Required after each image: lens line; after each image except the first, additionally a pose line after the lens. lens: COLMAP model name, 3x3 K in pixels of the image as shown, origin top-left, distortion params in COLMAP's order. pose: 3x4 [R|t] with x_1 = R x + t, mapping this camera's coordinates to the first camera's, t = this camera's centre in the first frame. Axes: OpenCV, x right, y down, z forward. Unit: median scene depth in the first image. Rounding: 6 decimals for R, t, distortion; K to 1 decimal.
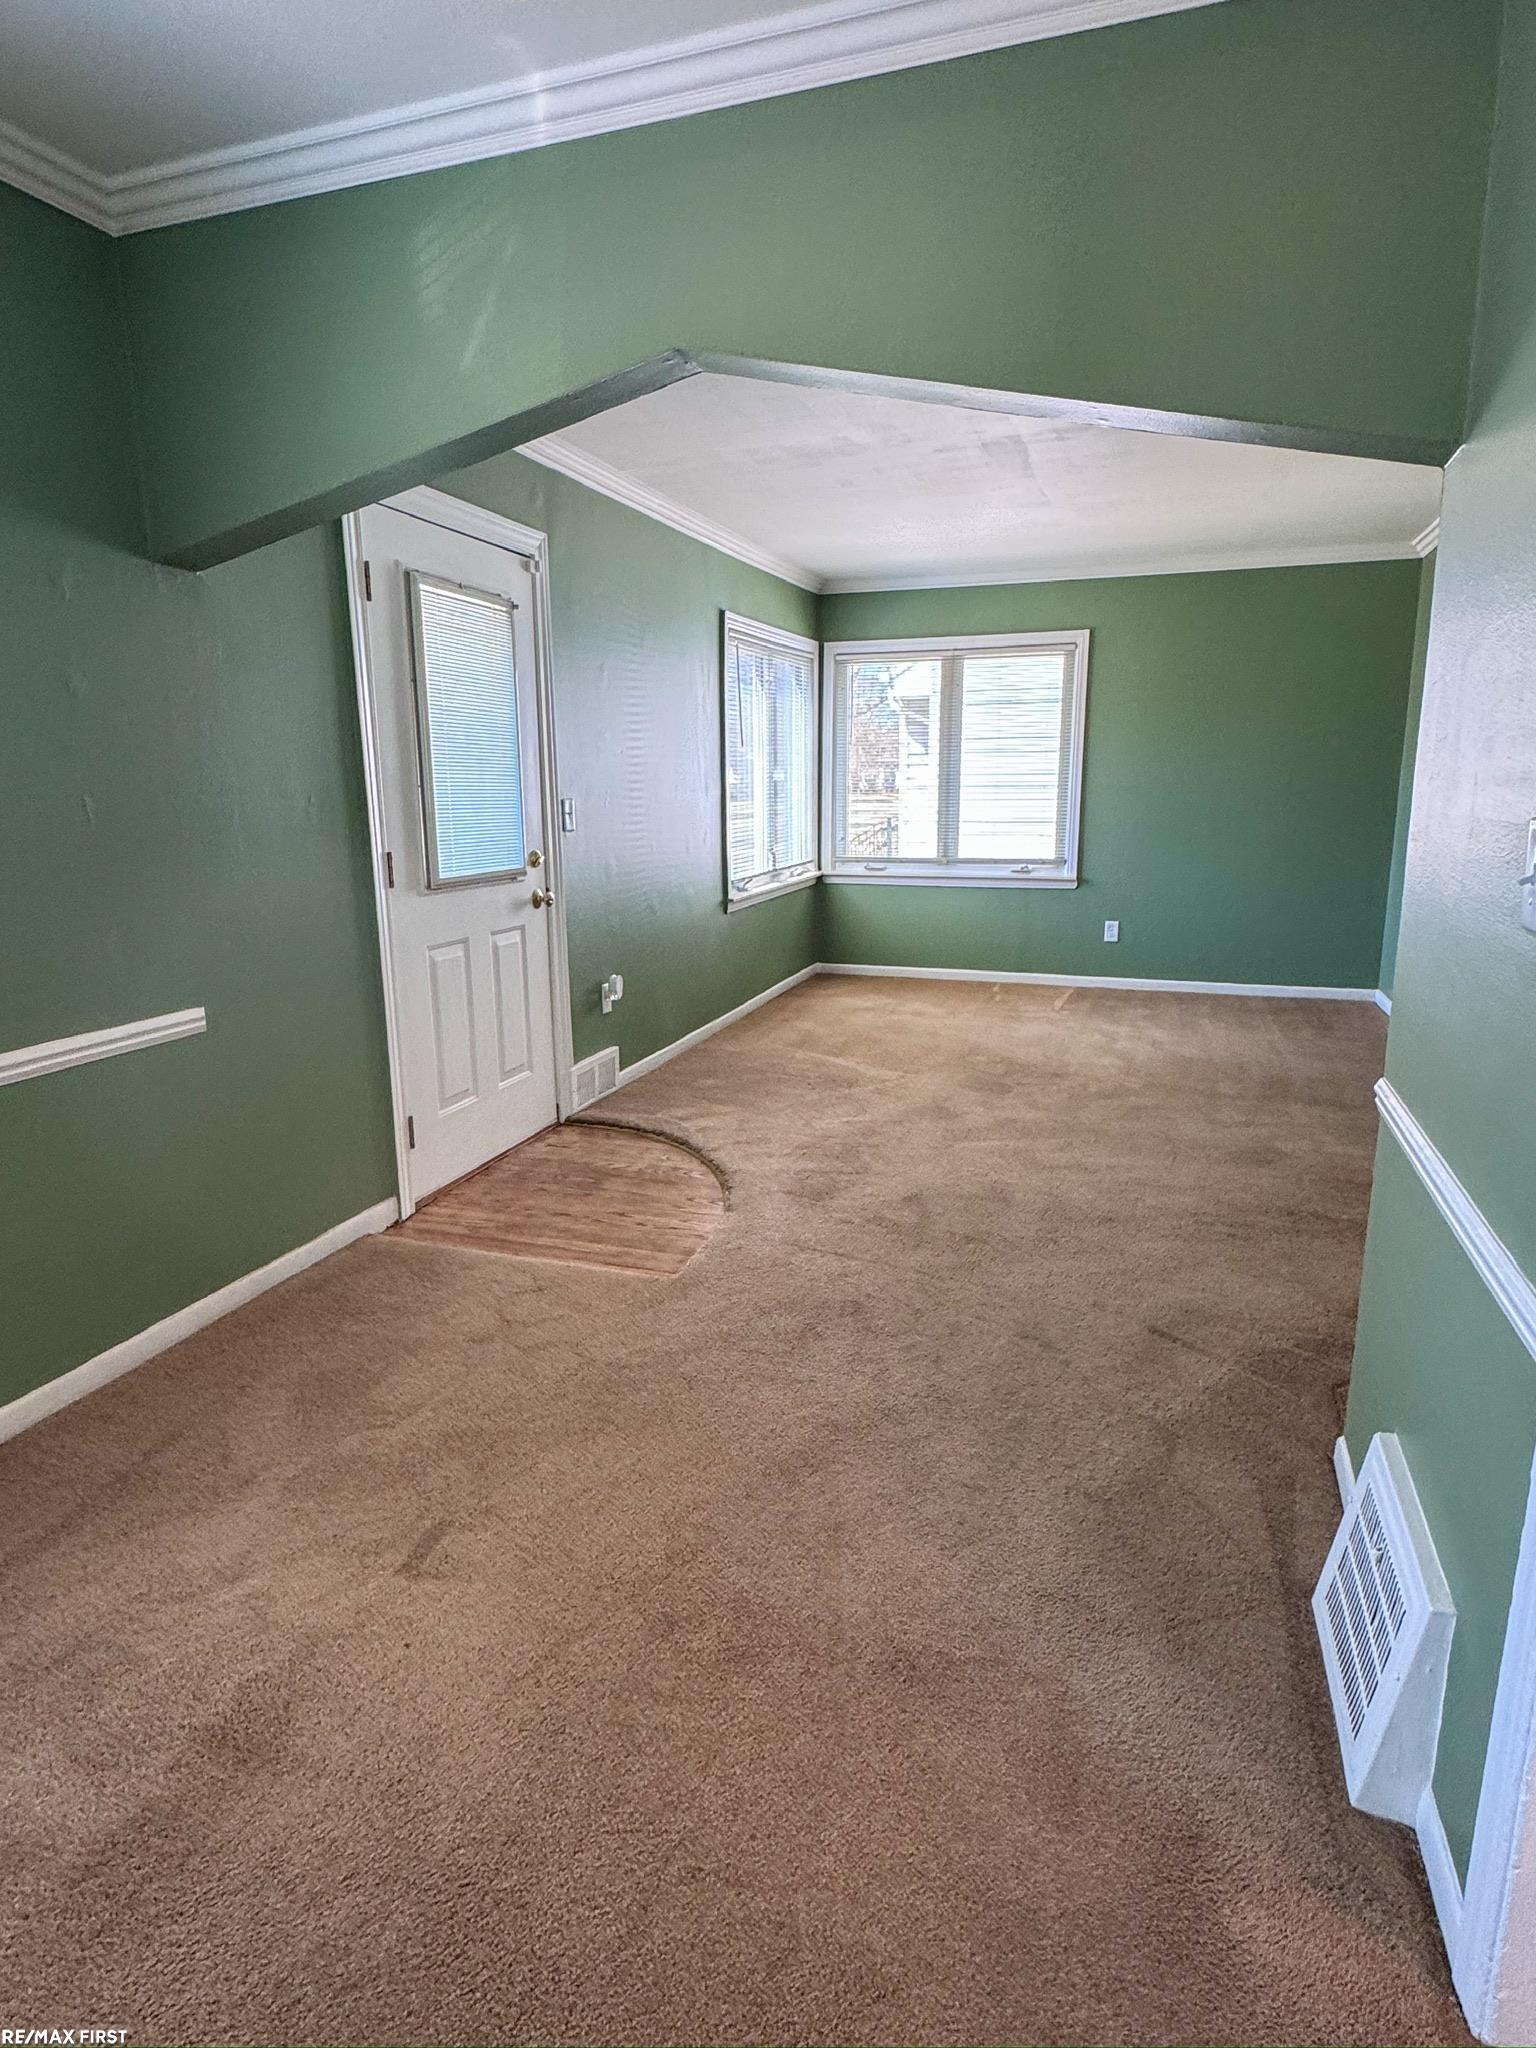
lens RADIAL K [[1122.1, 0, 762.3], [0, 1122.1, 1018.5], [0, 0, 1]] dist [-0.000018, 0.000018]
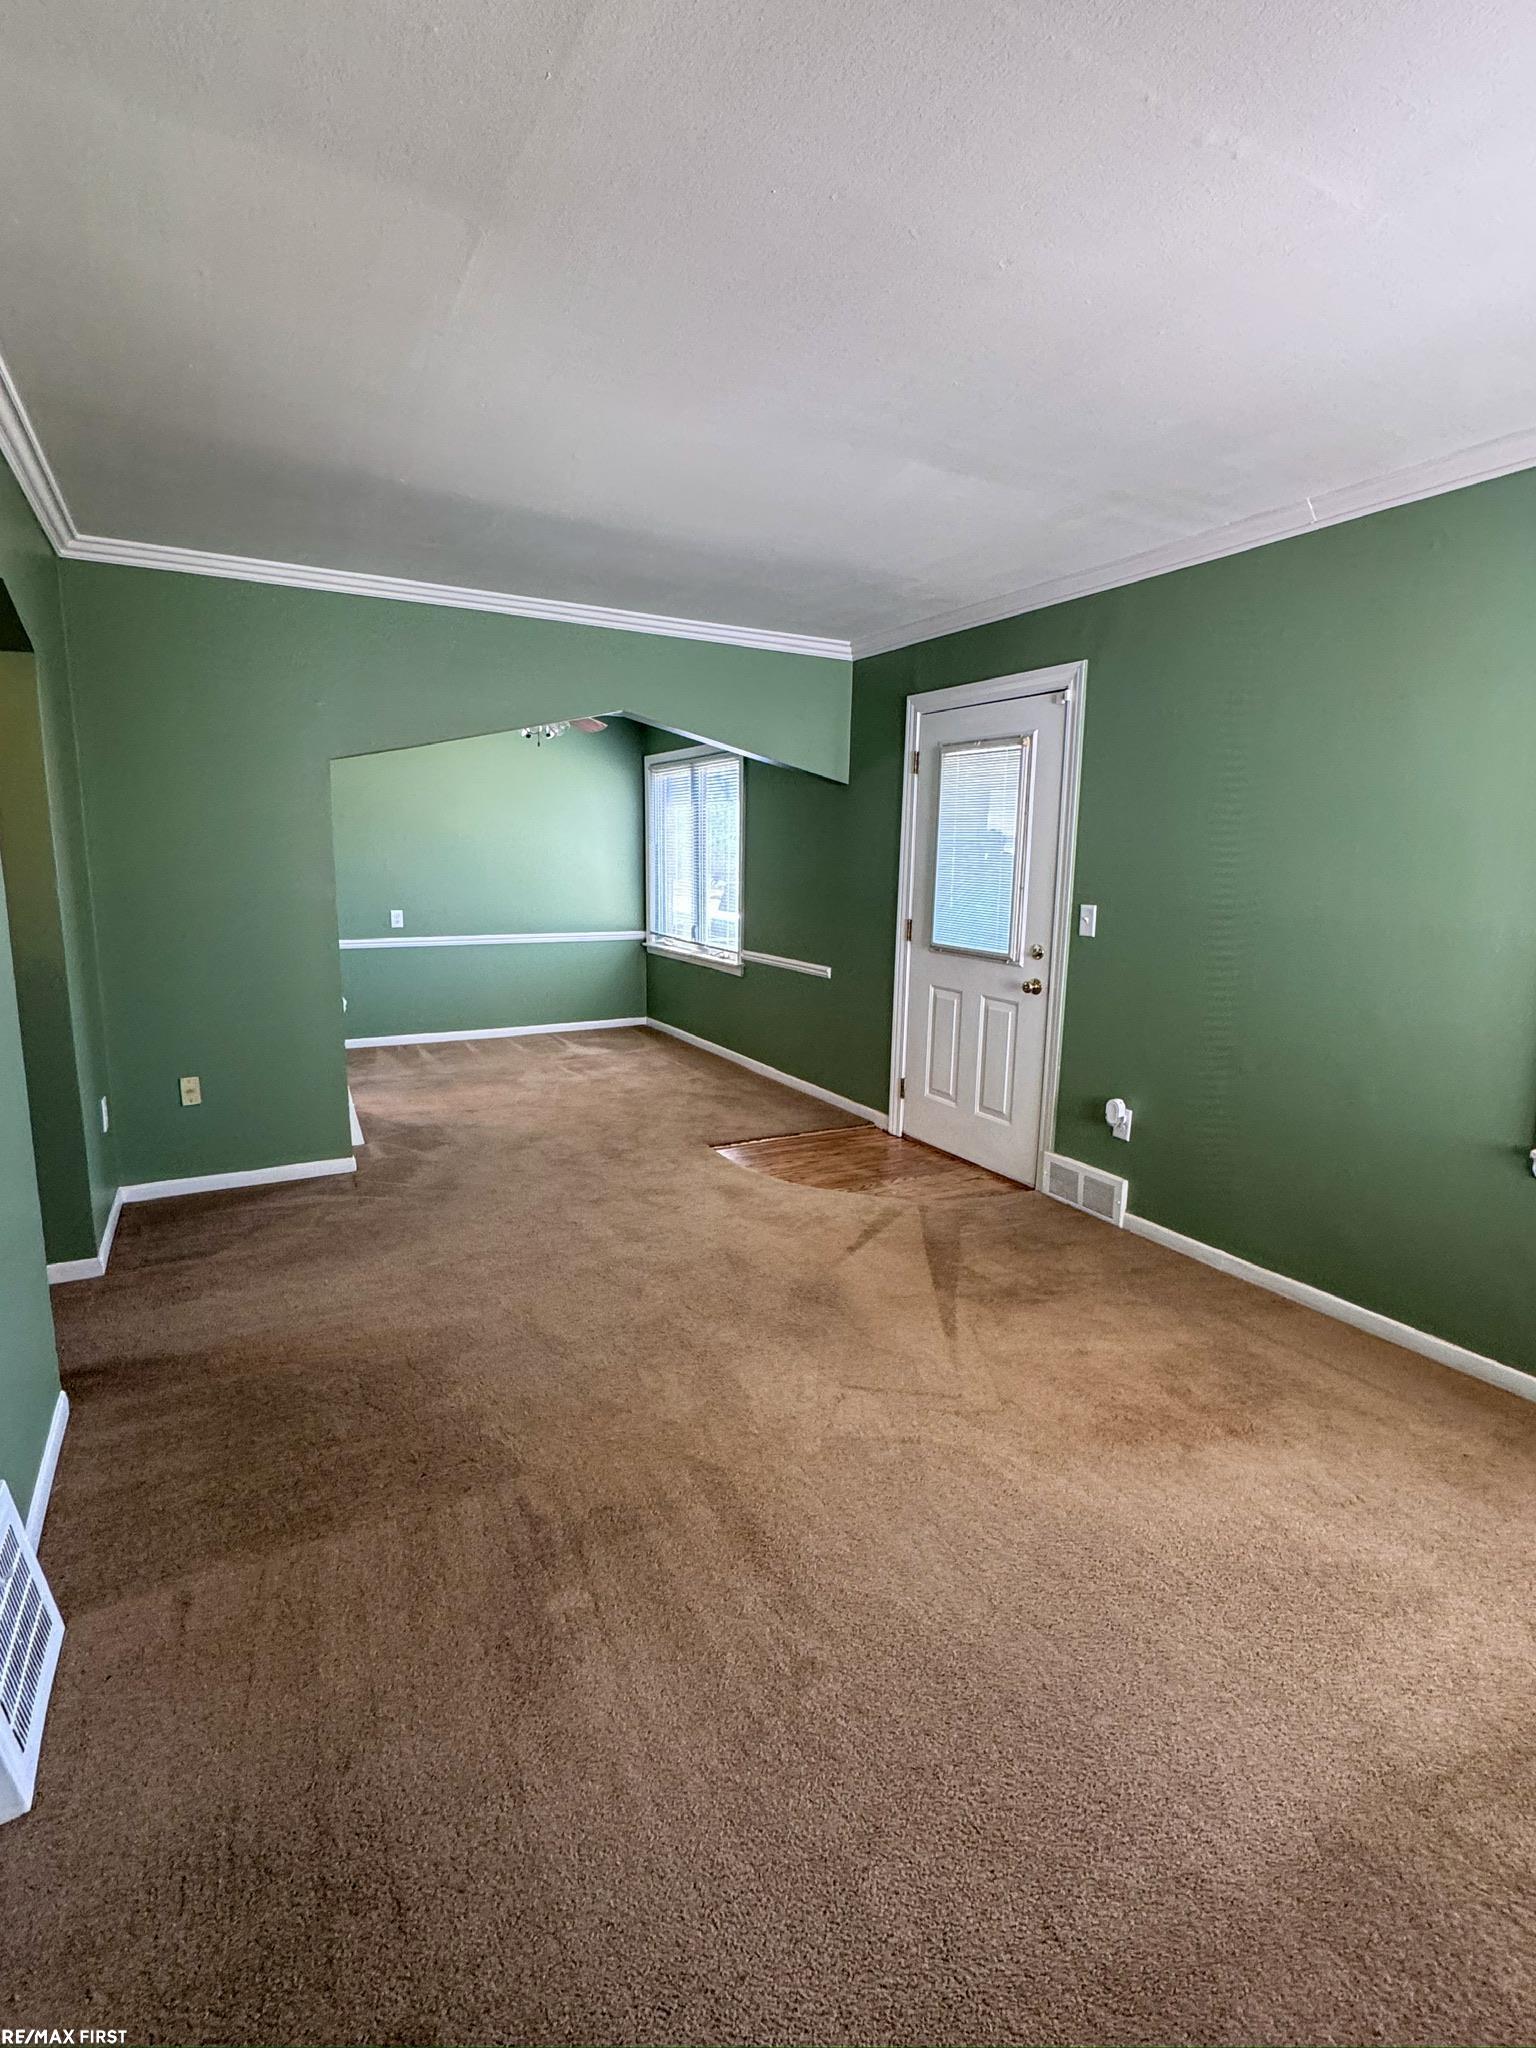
lens RADIAL K [[965.5, 0, 761.3], [0, 965.5, 1029.7], [0, 0, 1]] dist [0.000324, 0.000015]
pose [[-0.666421, 0.143286, -0.731678, 0.813233], [-0.158027, 0.931917, 0.326432, -0.391343], [0.728636, 0.333166, -0.598406, 1.594809]]
